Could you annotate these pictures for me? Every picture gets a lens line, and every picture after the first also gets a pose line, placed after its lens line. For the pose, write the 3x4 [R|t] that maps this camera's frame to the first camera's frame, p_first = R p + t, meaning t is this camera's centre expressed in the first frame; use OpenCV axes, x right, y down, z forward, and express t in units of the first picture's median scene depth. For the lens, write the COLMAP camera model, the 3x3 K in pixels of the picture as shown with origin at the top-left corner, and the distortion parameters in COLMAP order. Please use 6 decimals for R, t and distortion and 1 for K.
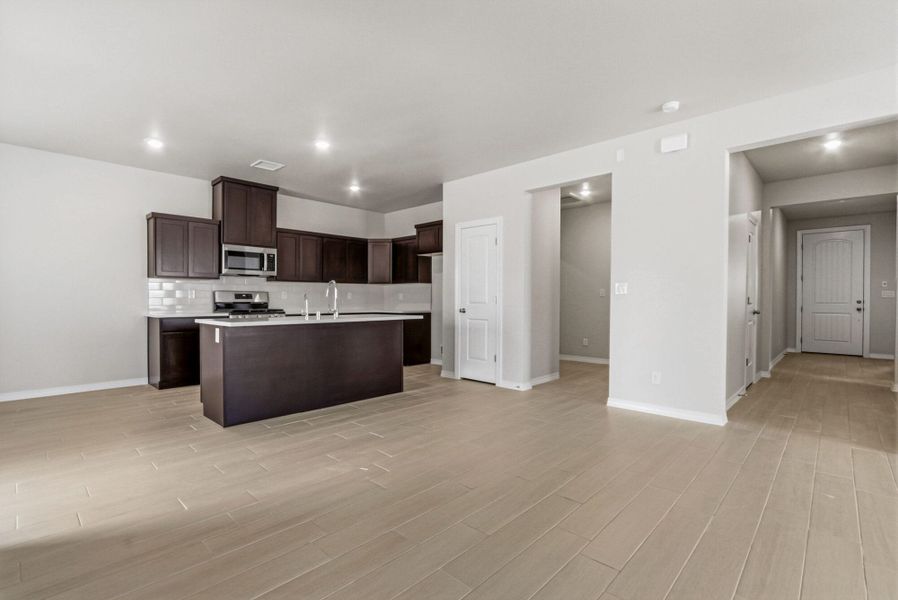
lens RADIAL K [[414.2, 0, 444.8], [0, 414.2, 303.8], [0, 0, 1]] dist [-0.013434, 0.000146]
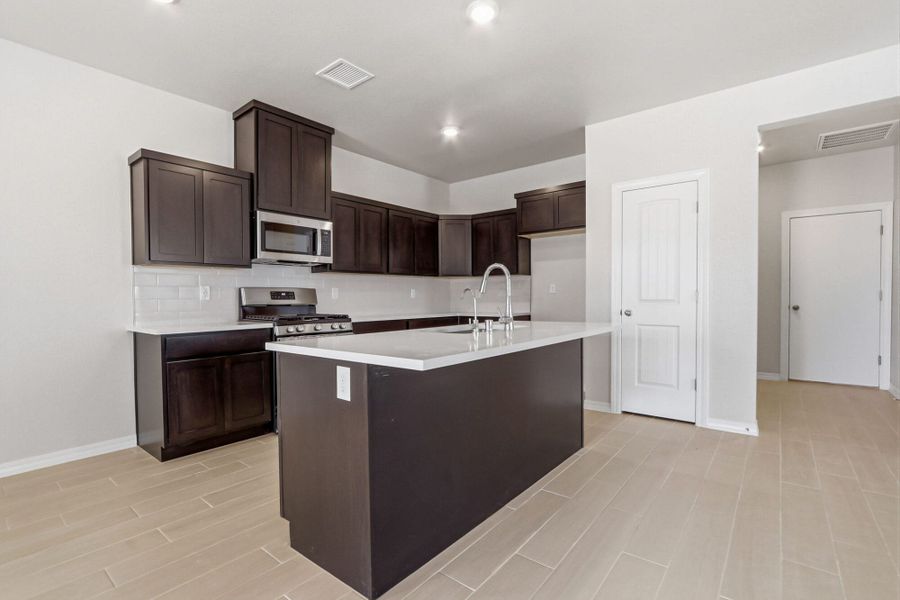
lens RADIAL K [[415.2, 0, 445.8], [0, 415.2, 303.9], [0, 0, 1]] dist [-0.013434, 0.000146]
pose [[0.996401, -0.012940, 0.083774, -0.293375], [0.012541, 0.999907, 0.005287, -0.005270], [-0.083835, -0.004217, 0.996471, 0.338671]]
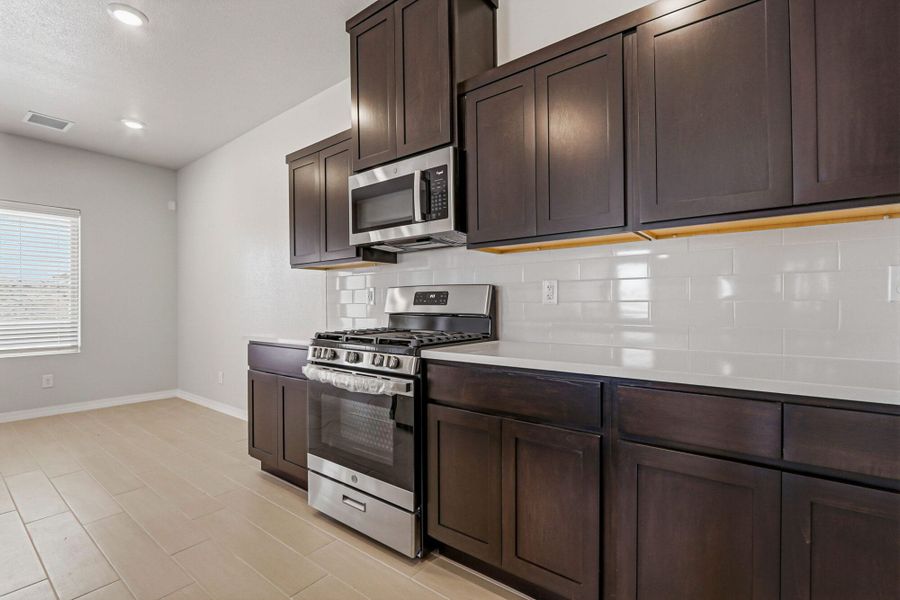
lens RADIAL K [[415.2, 0, 445.8], [0, 415.2, 303.9], [0, 0, 1]] dist [-0.013434, 0.000146]
pose [[0.091156, -0.006452, -0.995816, -0.096089], [-0.008238, 0.999940, -0.007233, -0.010150], [0.995803, 0.008862, 0.091098, 0.996707]]
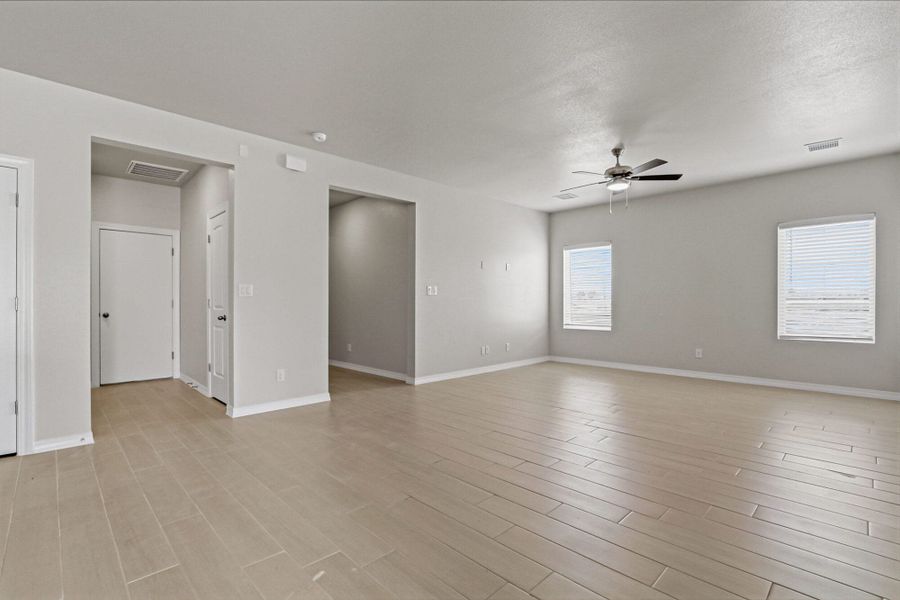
lens RADIAL K [[415.2, 0, 445.8], [0, 415.2, 303.9], [0, 0, 1]] dist [-0.013434, 0.000146]
pose [[0.043234, -0.007753, 0.999035, -0.361821], [0.012597, 0.999895, 0.007214, -0.005381], [-0.998986, 0.012273, 0.043327, 0.350939]]
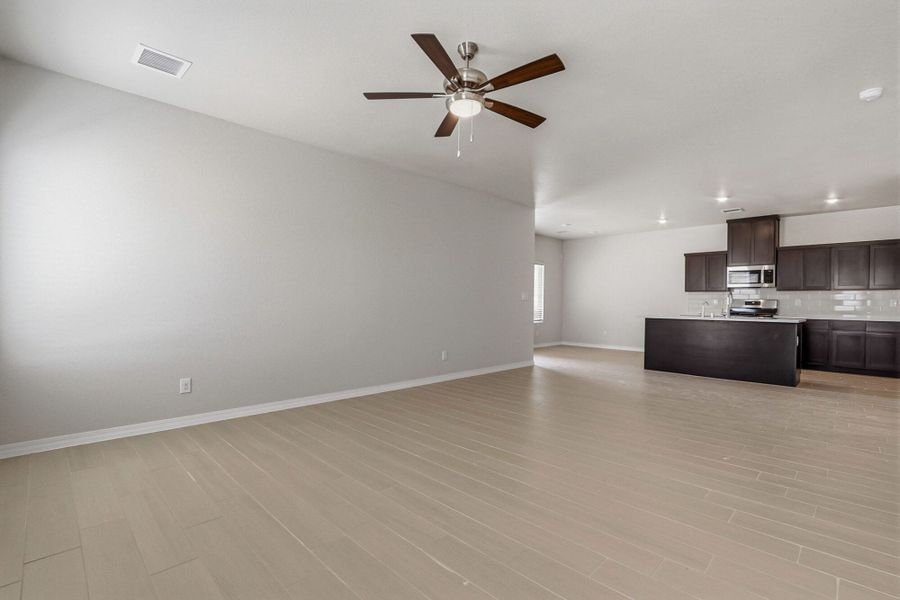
lens RADIAL K [[421.4, 0, 456.3], [0, 421.4, 301.4], [0, 0, 1]] dist [0.001735, 0.000187]
pose [[-0.007568, -0.004763, -0.999960, 0.886393], [-0.022016, 0.999747, -0.004595, 0.002785], [0.999729, 0.021981, -0.007671, 0.061580]]
